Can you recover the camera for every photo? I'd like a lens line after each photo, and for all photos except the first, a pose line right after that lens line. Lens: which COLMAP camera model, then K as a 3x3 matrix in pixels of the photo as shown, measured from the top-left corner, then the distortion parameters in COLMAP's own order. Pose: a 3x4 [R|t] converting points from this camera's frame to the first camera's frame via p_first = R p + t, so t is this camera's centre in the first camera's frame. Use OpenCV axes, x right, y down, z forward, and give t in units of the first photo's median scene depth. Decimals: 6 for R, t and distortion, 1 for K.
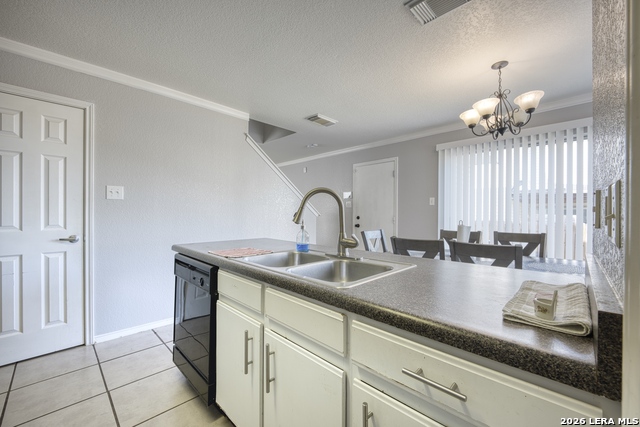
lens RADIAL K [[257.3, 0, 321.1], [0, 257.3, 216.6], [0, 0, 1]] dist [-0.007732, -0.000430]
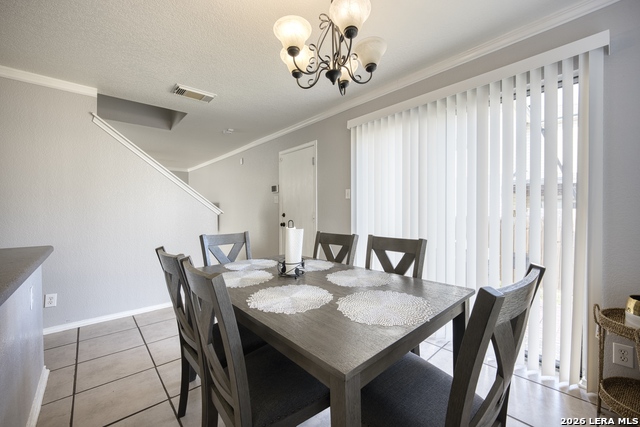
lens RADIAL K [[257.3, 0, 318.8], [0, 257.3, 213.4], [0, 0, 1]] dist [-0.007732, -0.000430]
pose [[0.997847, -0.009182, -0.064941, 0.356136], [0.009266, 0.999957, 0.000994, -0.001058], [0.064929, -0.001594, 0.997889, 0.189318]]
